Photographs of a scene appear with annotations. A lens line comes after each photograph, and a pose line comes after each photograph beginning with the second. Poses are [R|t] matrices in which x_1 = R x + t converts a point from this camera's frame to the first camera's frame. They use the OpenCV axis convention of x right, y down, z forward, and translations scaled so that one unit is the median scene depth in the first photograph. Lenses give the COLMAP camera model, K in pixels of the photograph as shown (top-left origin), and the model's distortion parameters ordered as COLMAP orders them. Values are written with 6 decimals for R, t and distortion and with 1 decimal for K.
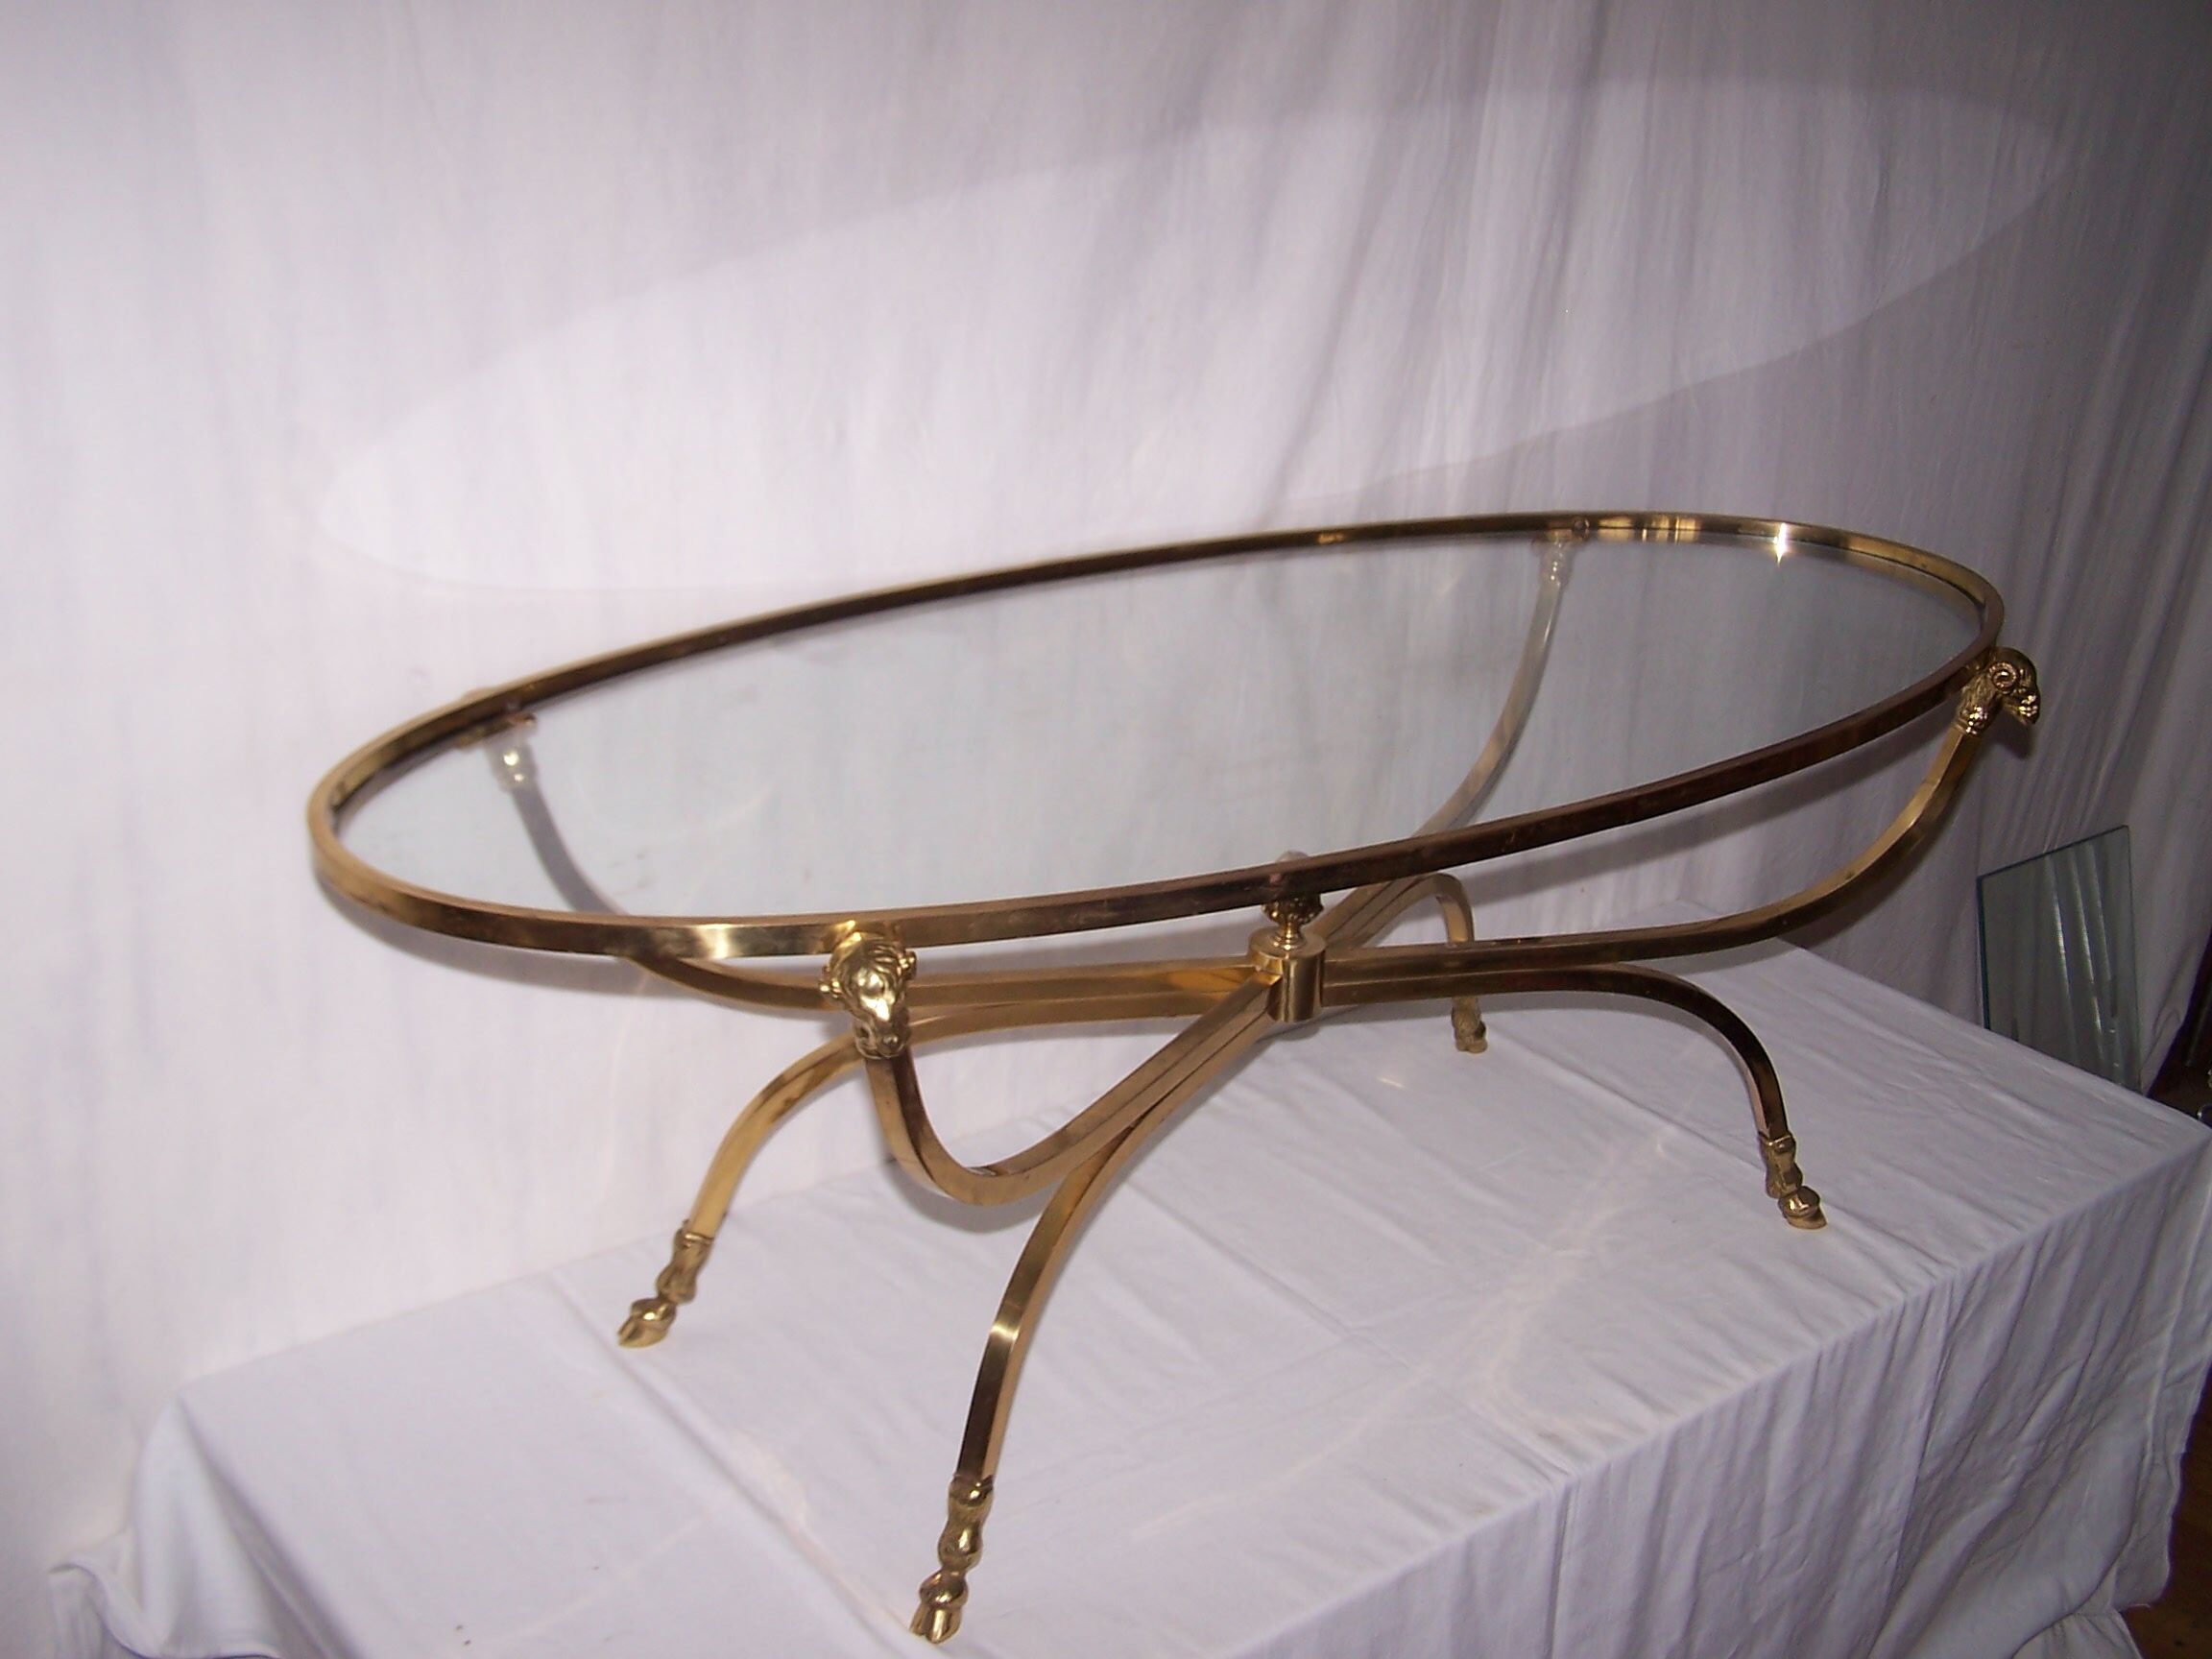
lens RADIAL K [[2423.6, 0, 1094.5], [0, 2423.6, 834.5], [0, 0, 1]] dist [-0.241352, 0.422147]
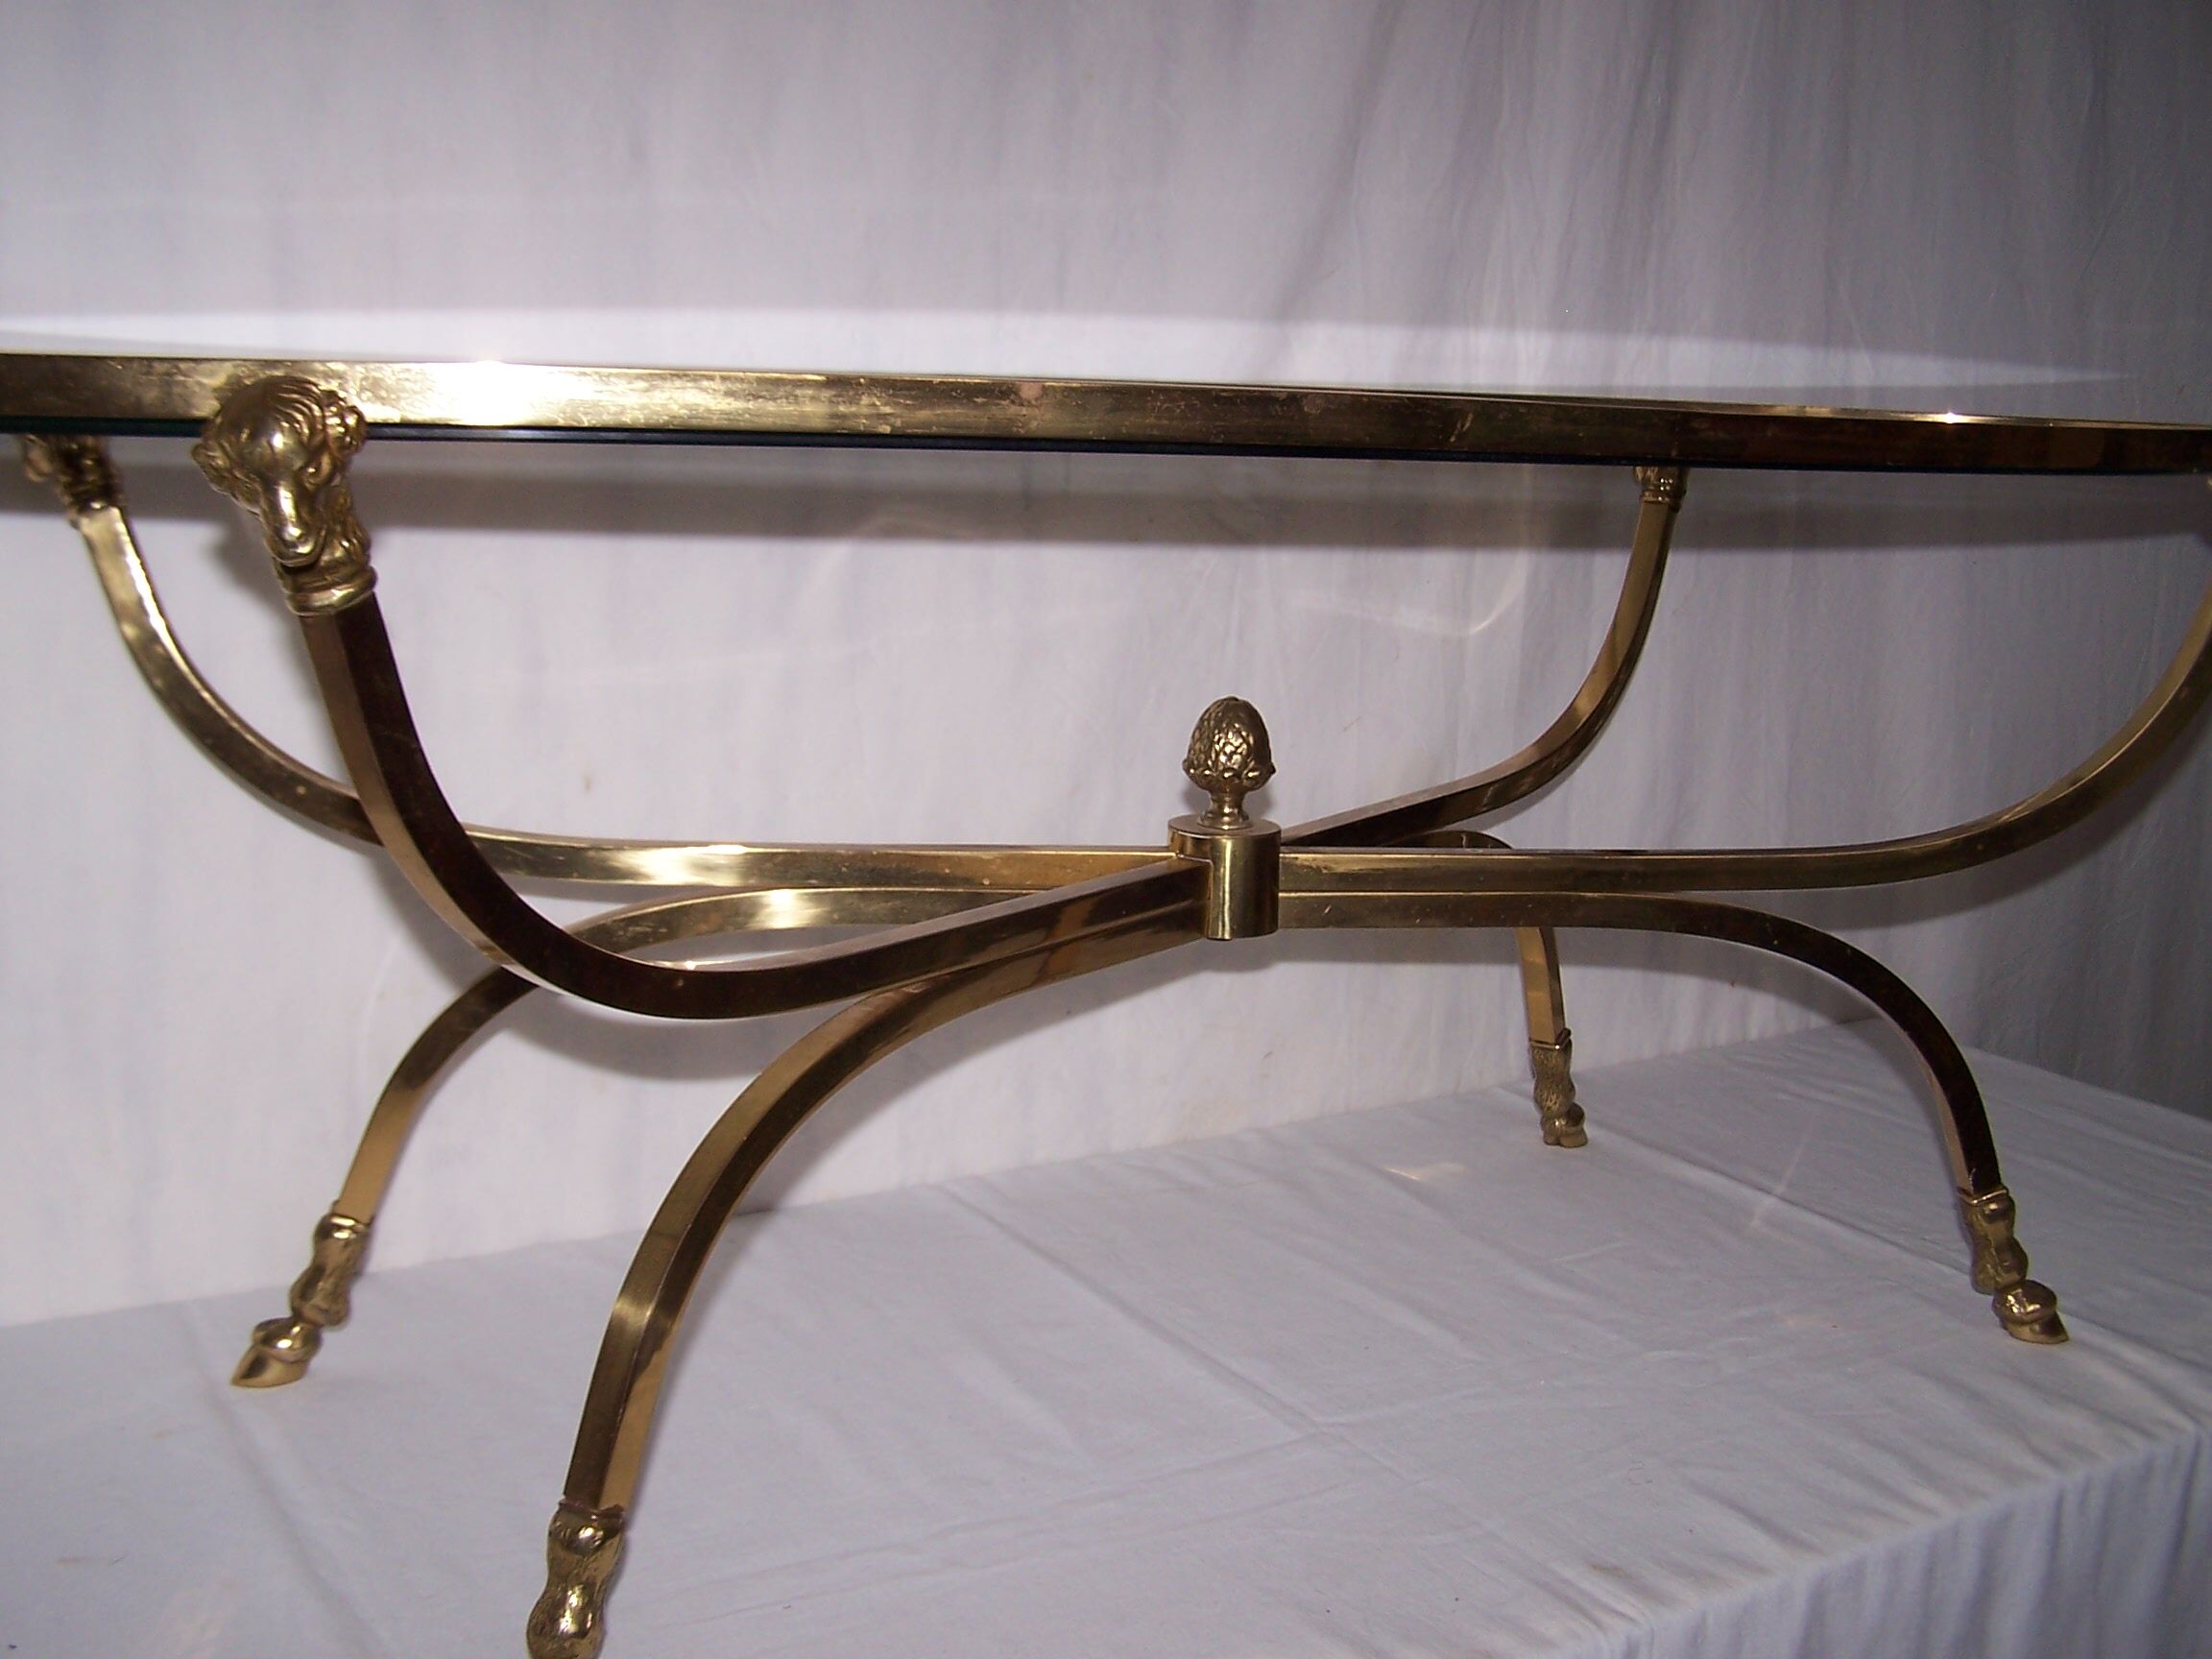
lens RADIAL K [[2423.6, 0, 1094.5], [0, 2423.6, 834.5], [0, 0, 1]] dist [-0.241352, 0.422147]
pose [[0.994313, 0.011023, -0.105924, 0.110132], [-0.031029, 0.981461, -0.189133, 0.168849], [0.101876, 0.191344, 0.976222, 0.314766]]
